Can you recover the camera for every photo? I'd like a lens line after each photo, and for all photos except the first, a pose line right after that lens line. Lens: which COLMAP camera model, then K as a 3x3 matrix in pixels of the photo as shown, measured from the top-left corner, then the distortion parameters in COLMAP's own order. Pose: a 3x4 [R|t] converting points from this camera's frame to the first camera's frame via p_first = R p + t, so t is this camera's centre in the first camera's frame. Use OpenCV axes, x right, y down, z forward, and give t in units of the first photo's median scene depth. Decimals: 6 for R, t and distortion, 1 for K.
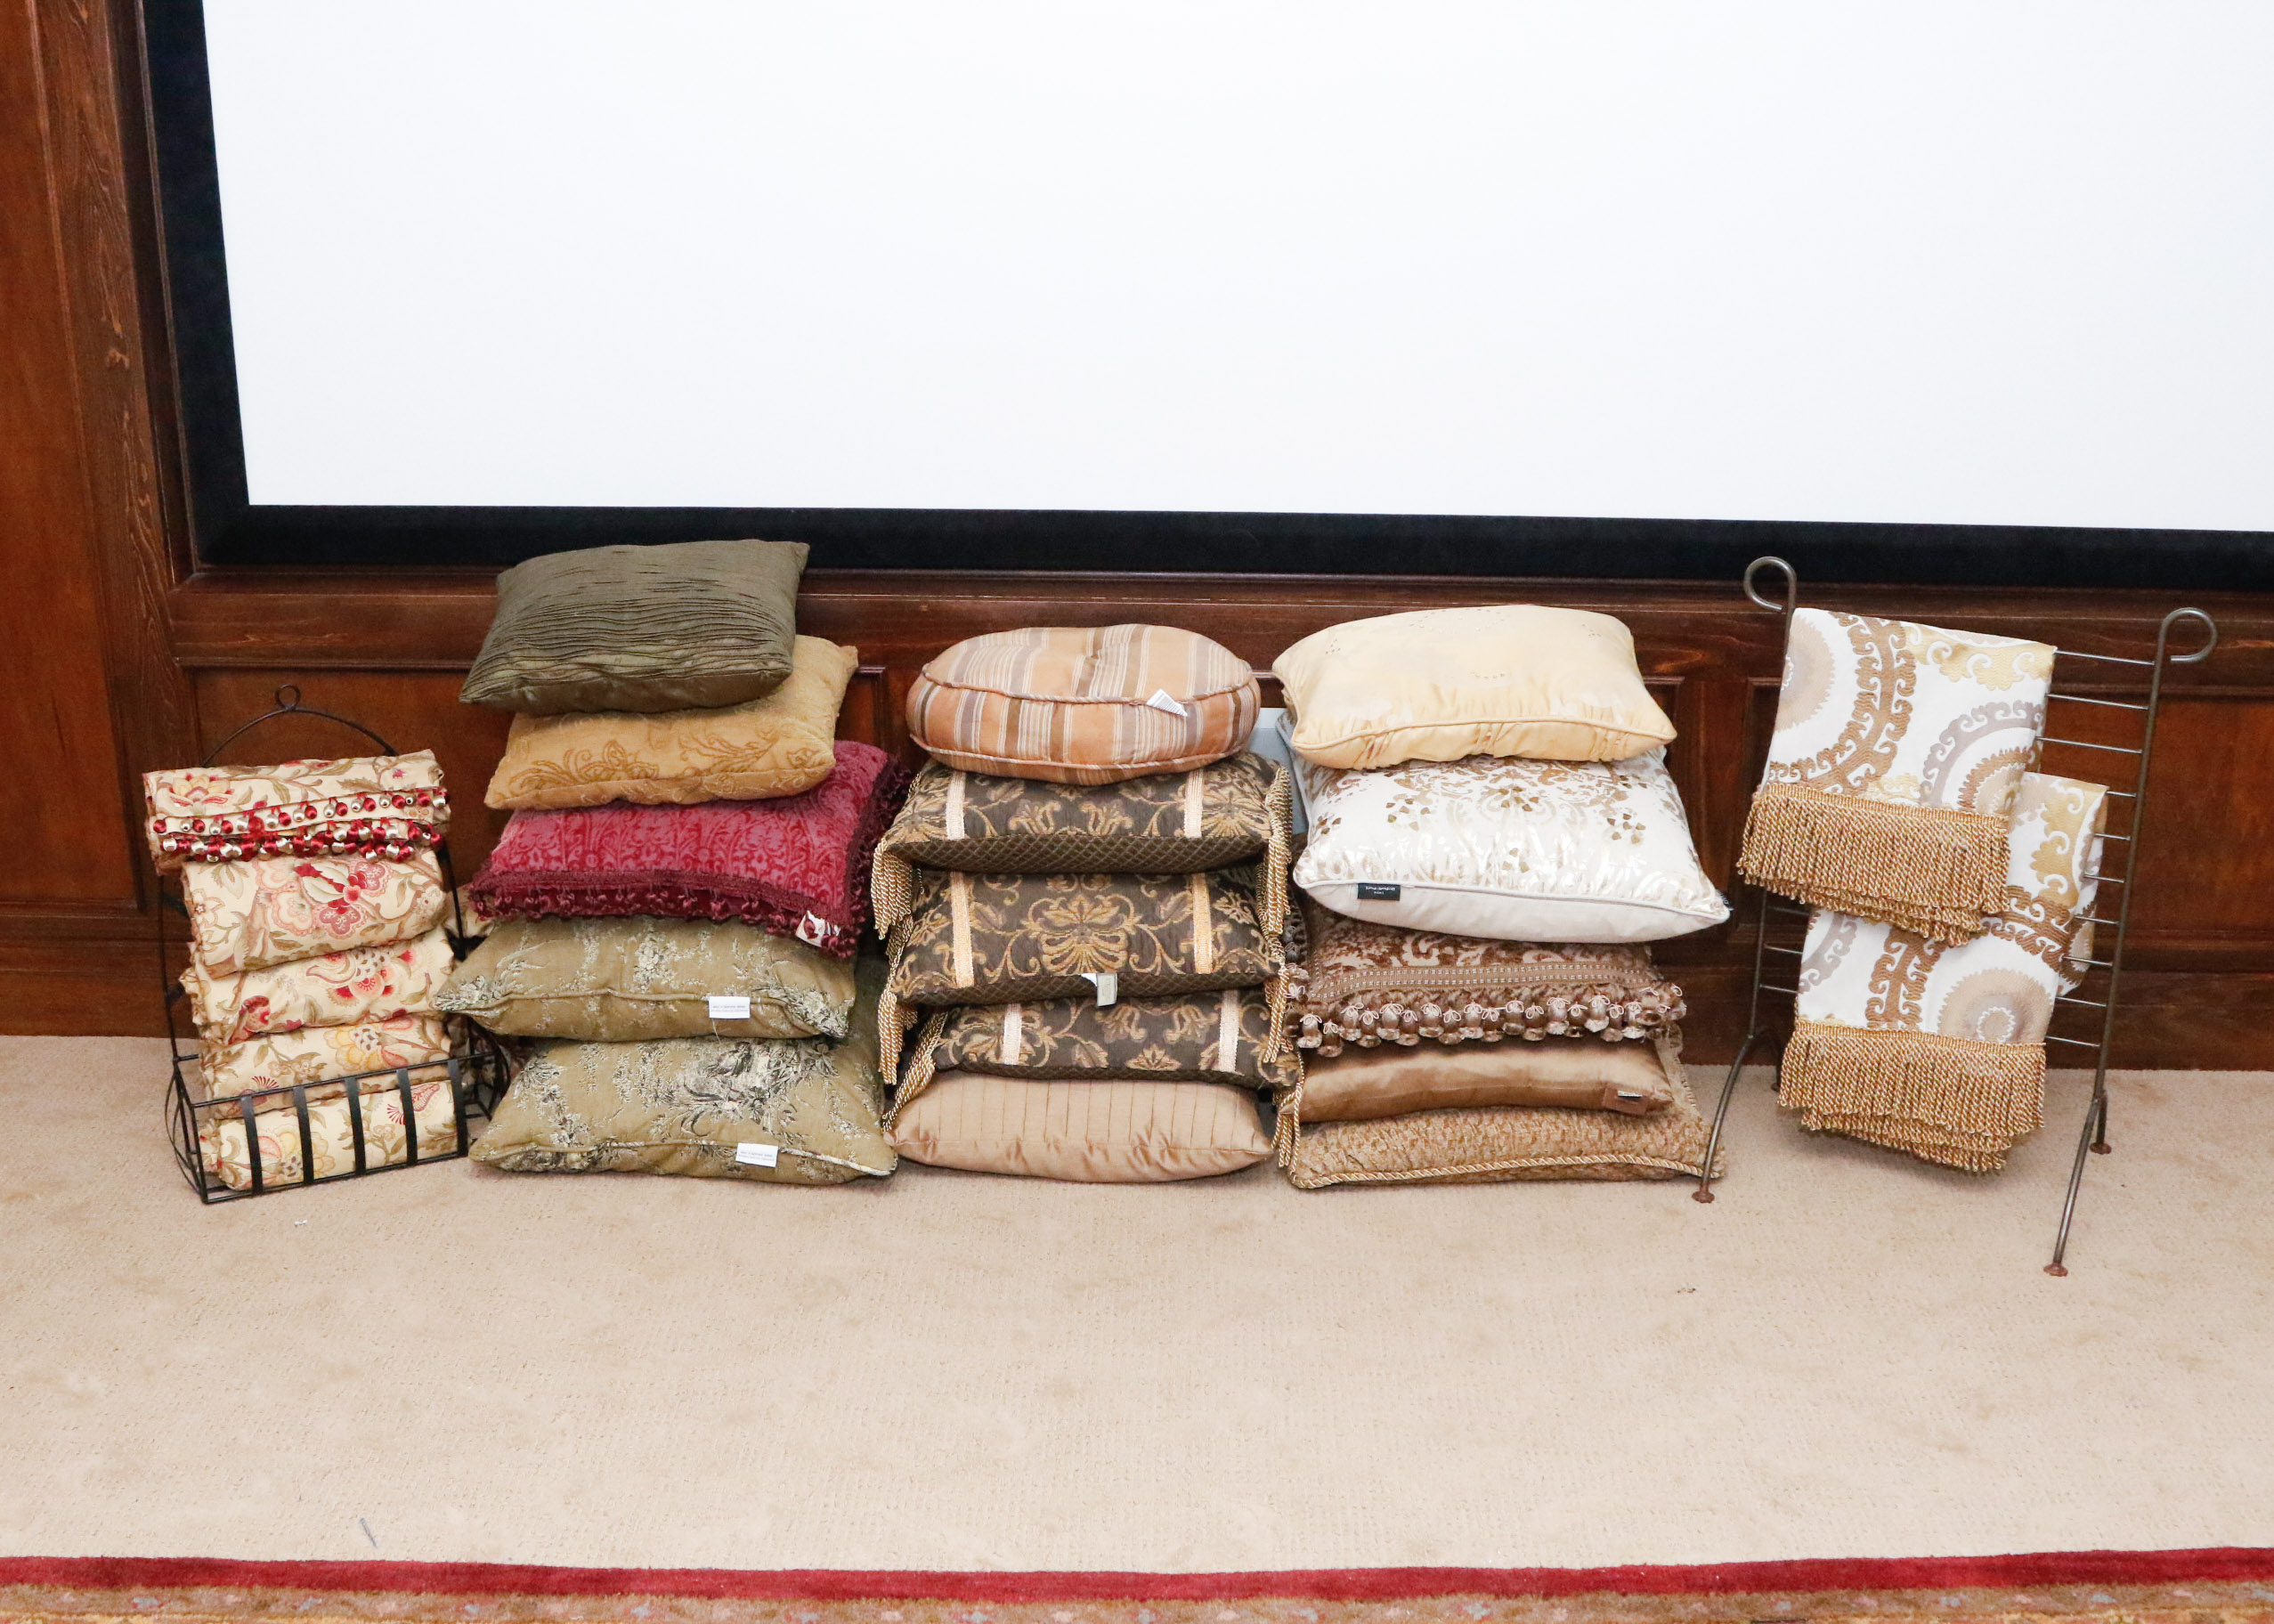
lens RADIAL K [[2532.2, 0, 1159.7], [0, 2532.2, 825.5], [0, 0, 1]] dist [-0.112087, 0.000000]
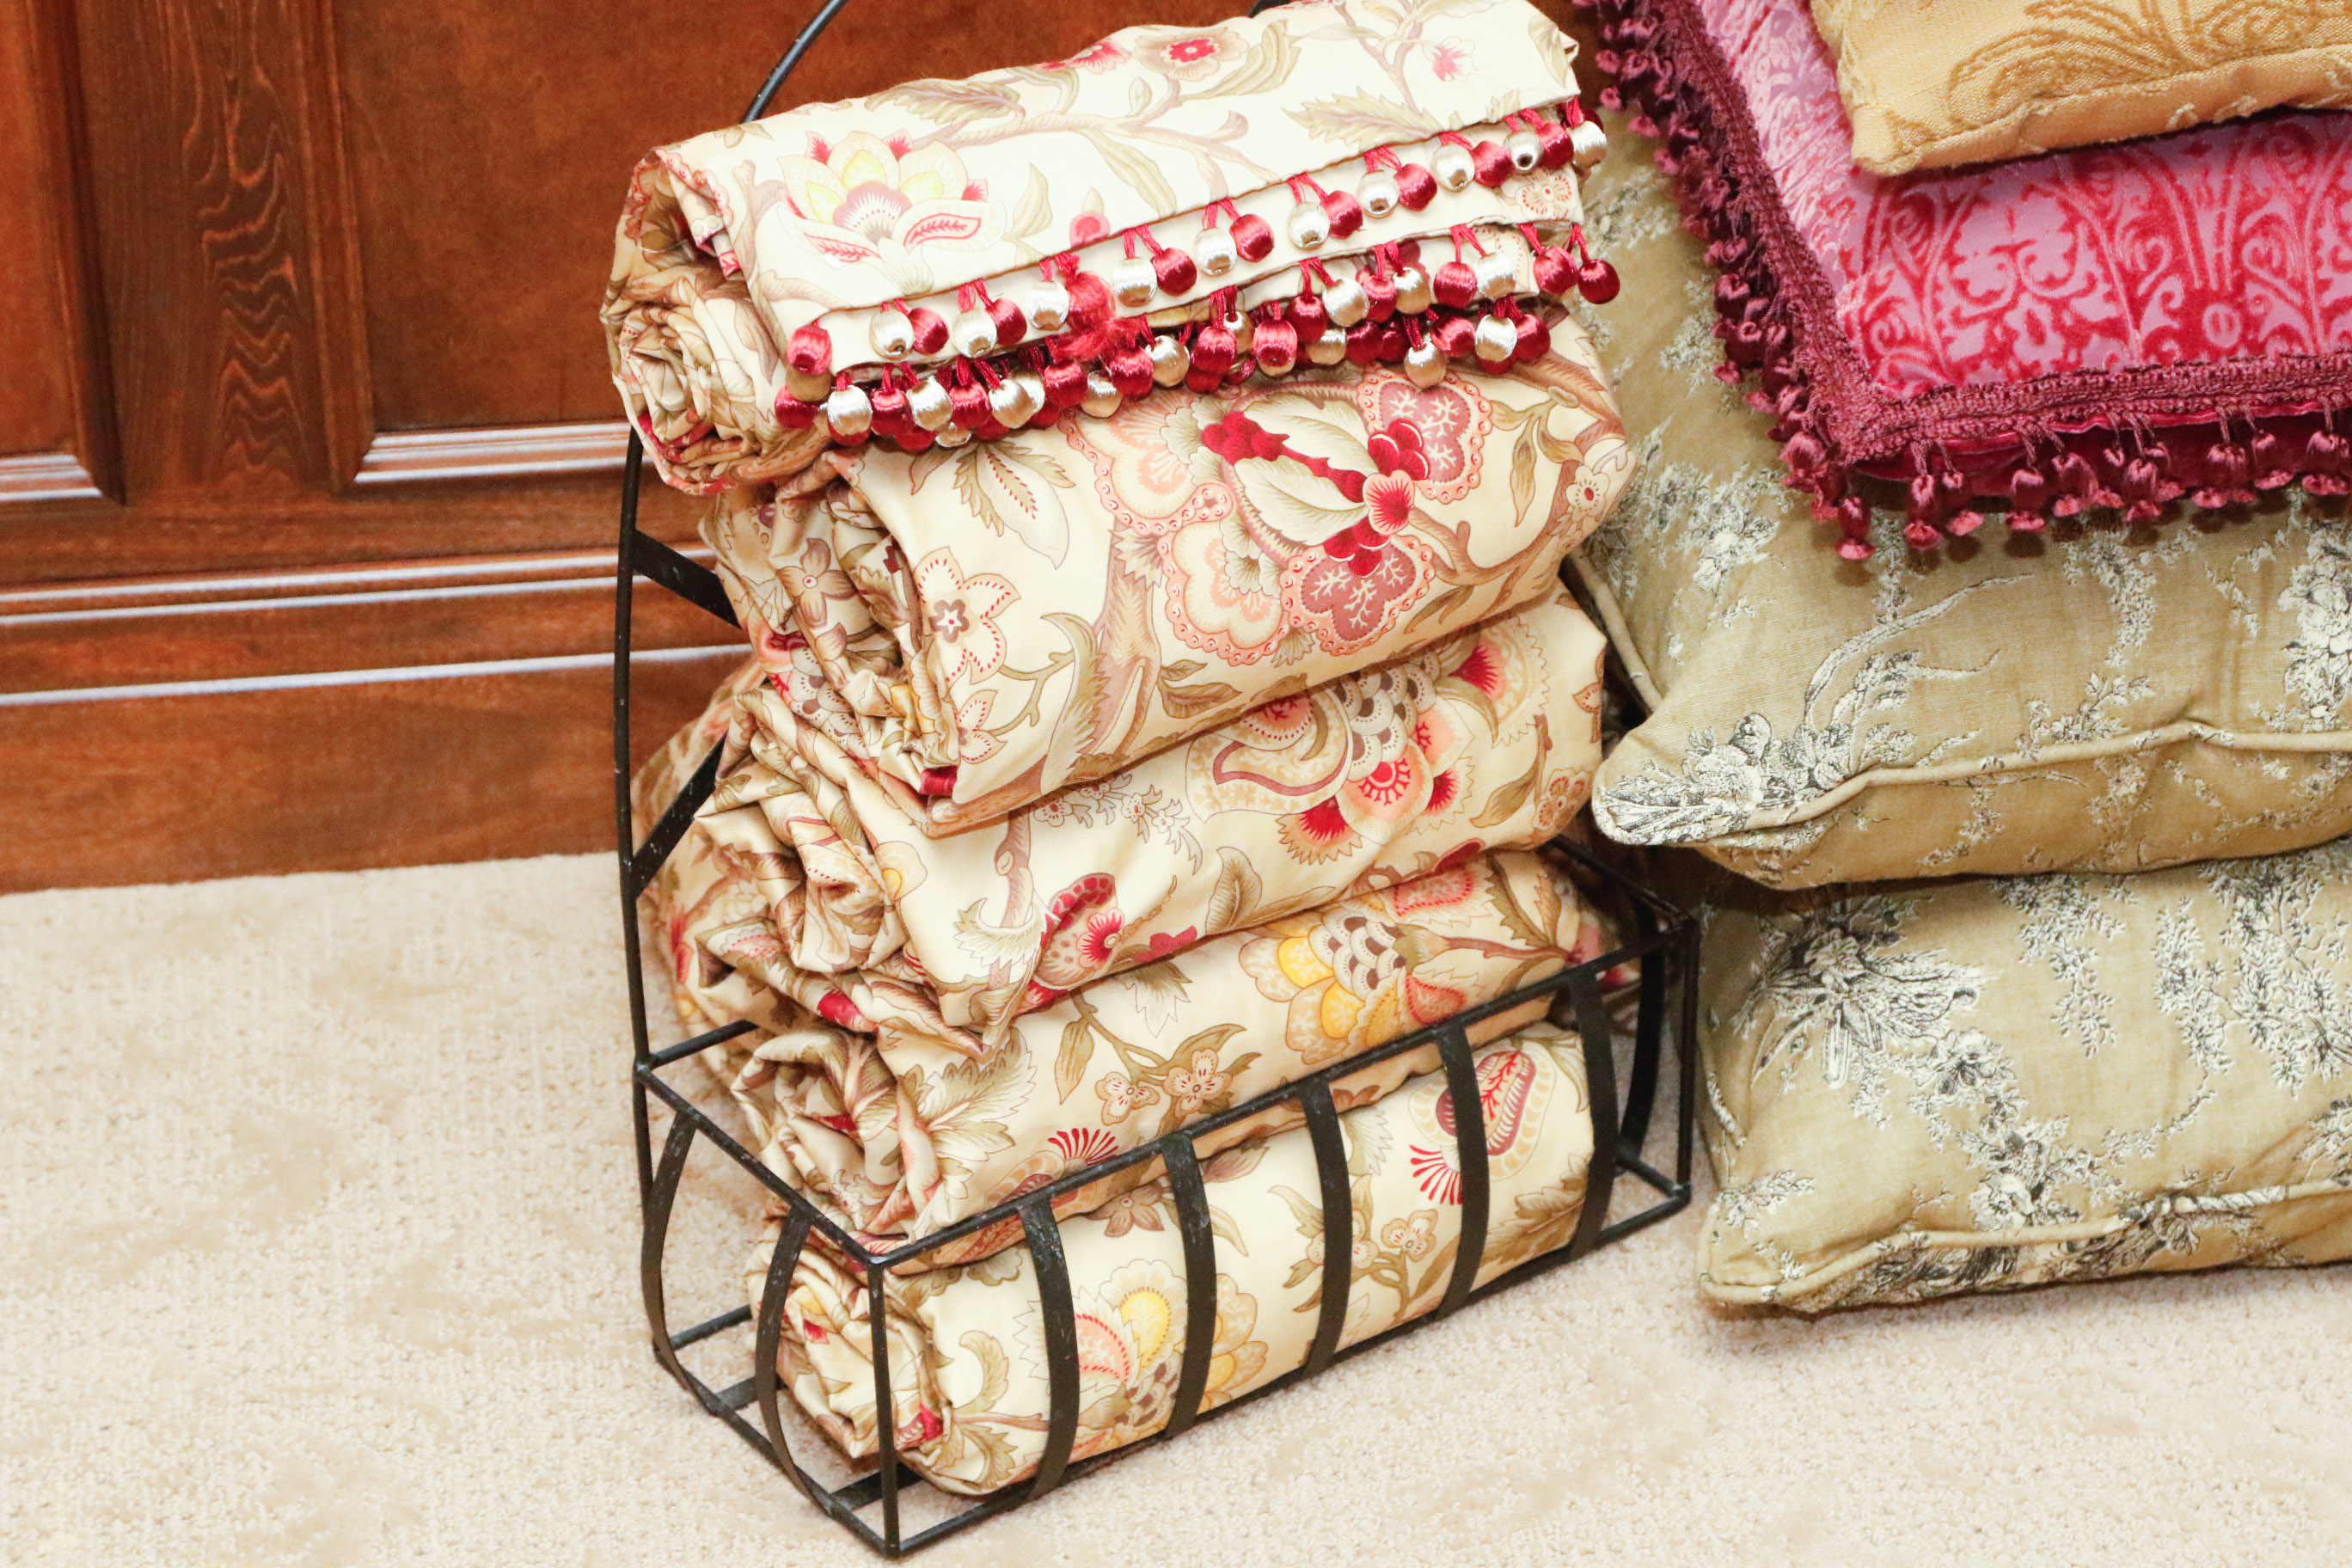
lens RADIAL K [[5791.0, 0, 1174.6], [0, 5791.0, 786.7], [0, 0, 1]] dist [0.191929, 0.000000]
pose [[0.986742, -0.088453, 0.136073, -0.440325], [0.056780, 0.973589, 0.221134, -0.090787], [-0.152039, -0.210476, 0.965704, 0.342047]]
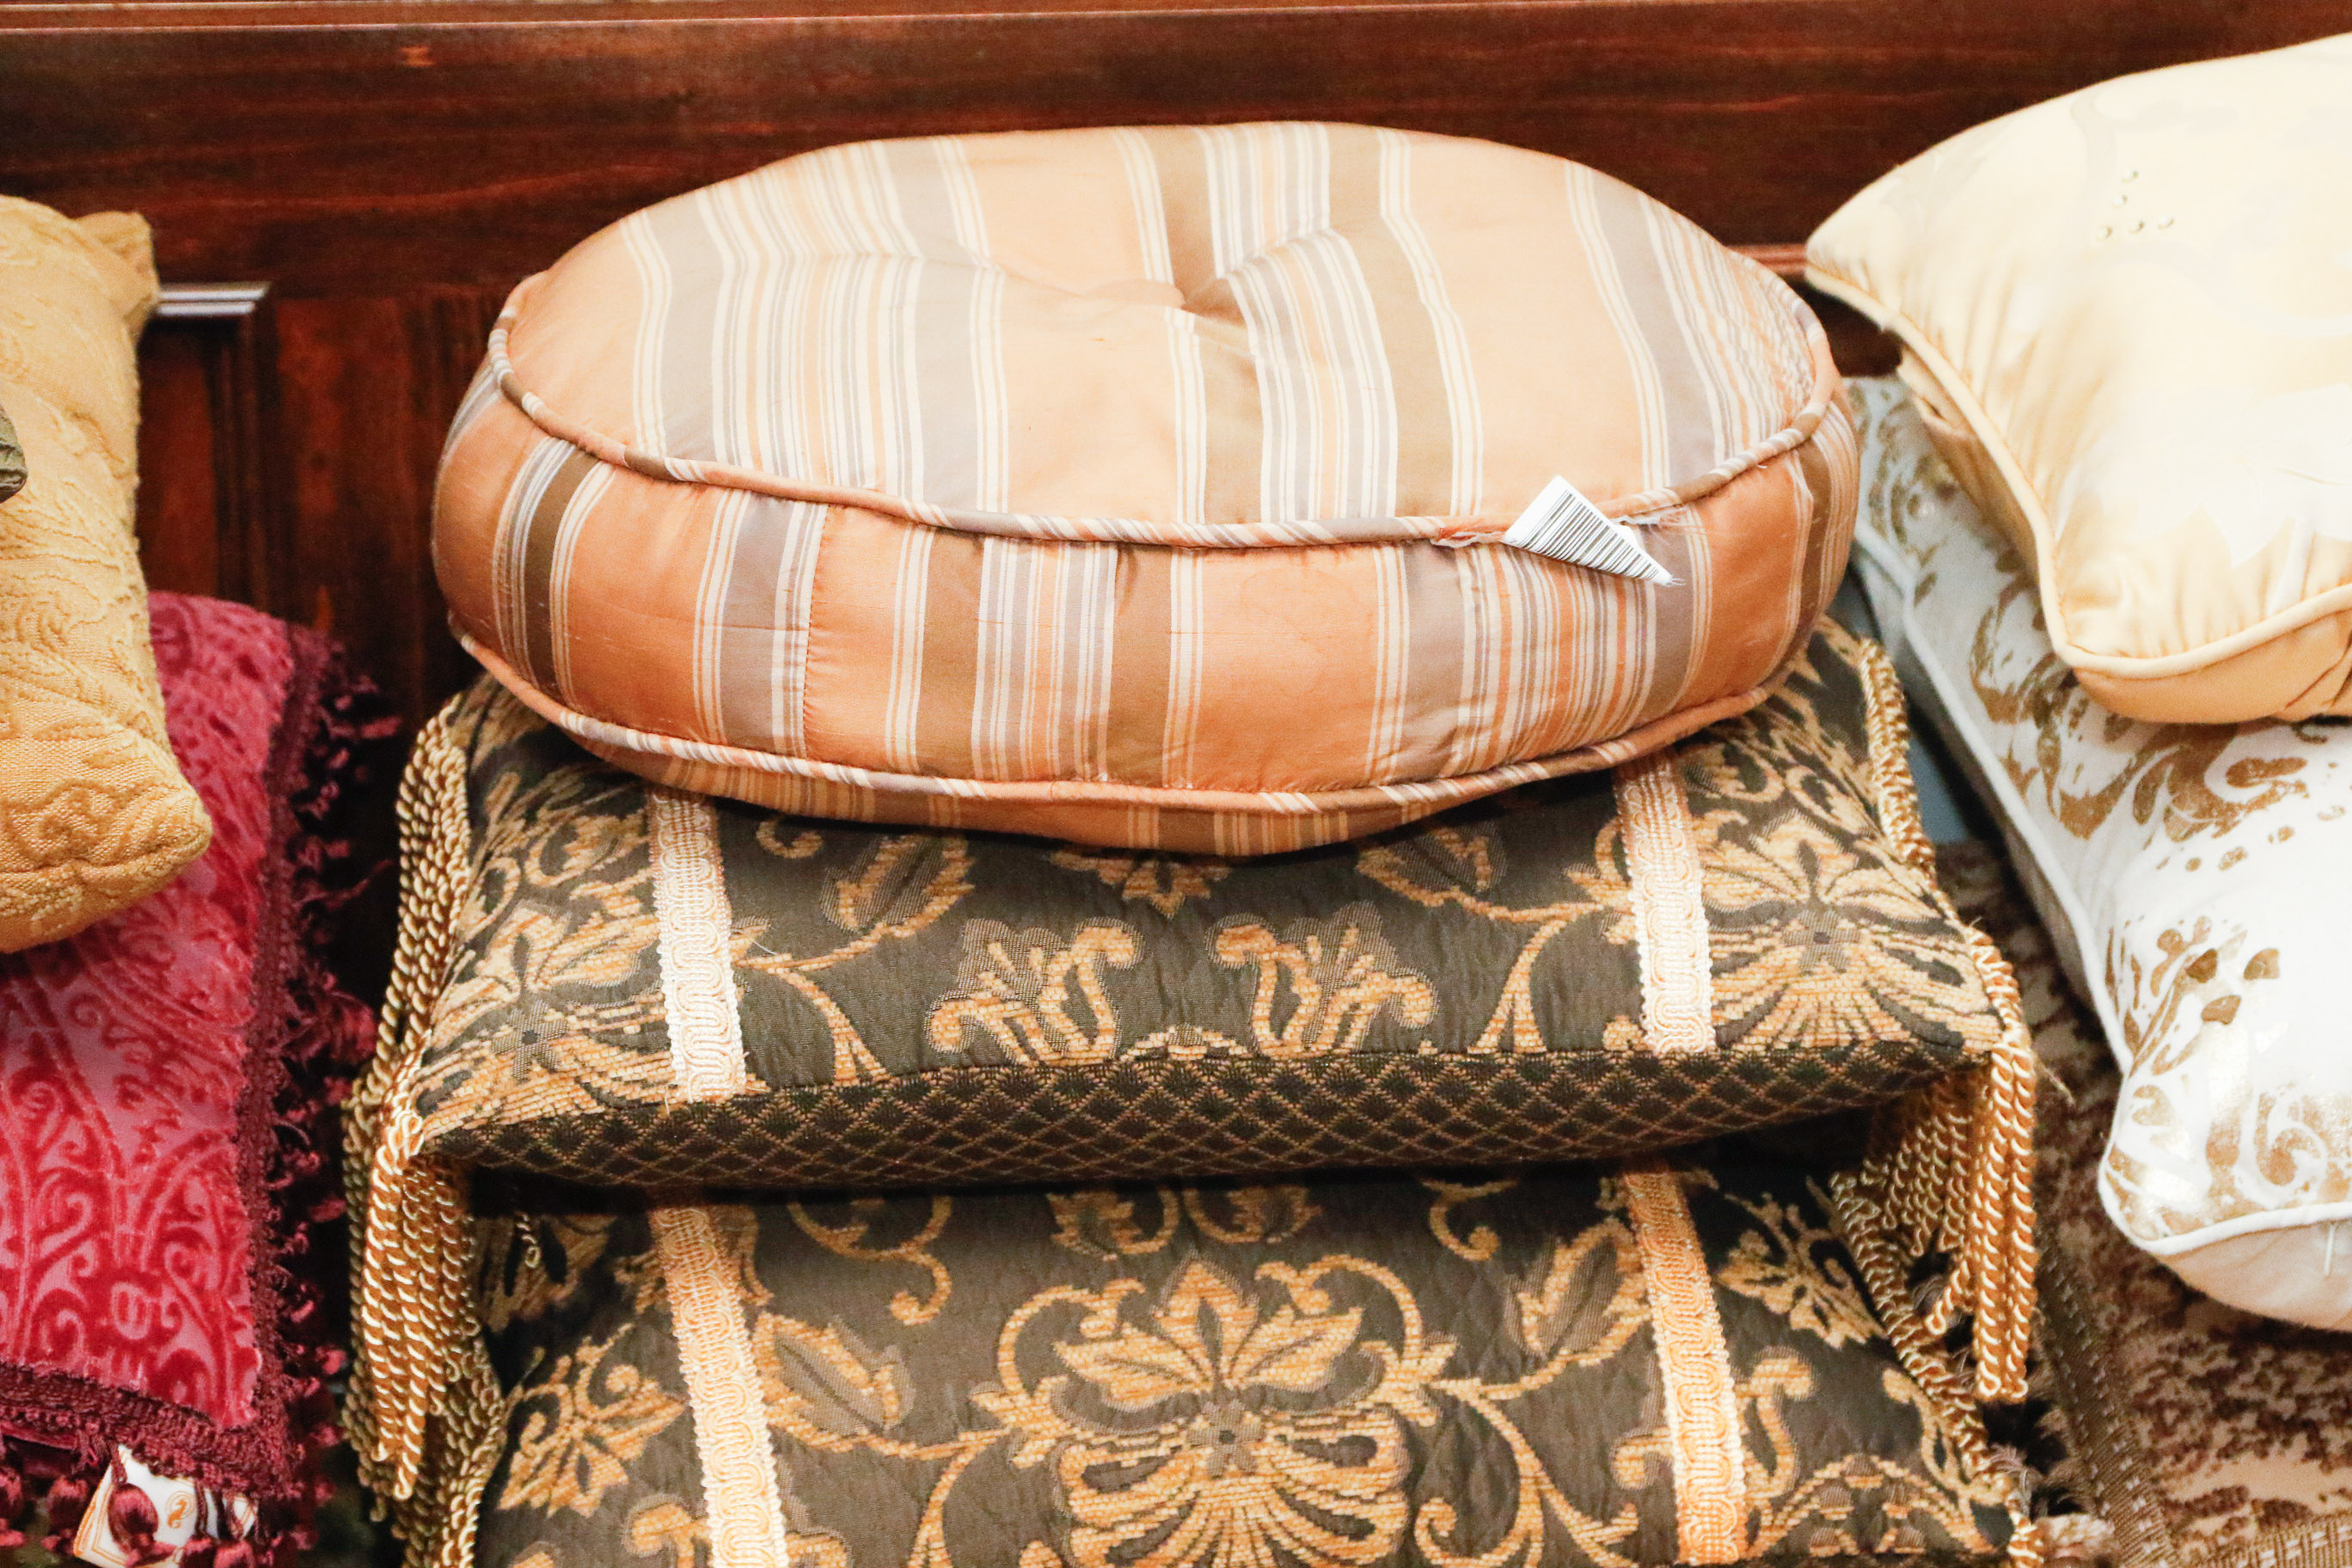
lens RADIAL K [[6912.1, 0, 1167.6], [0, 6912.1, 774.3], [0, 0, 1]] dist [0.225204, 0.000000]
pose [[0.991927, -0.049036, 0.116946, -0.113321], [0.035583, 0.992790, 0.114467, -0.100408], [-0.121716, -0.109381, 0.986520, 0.338832]]
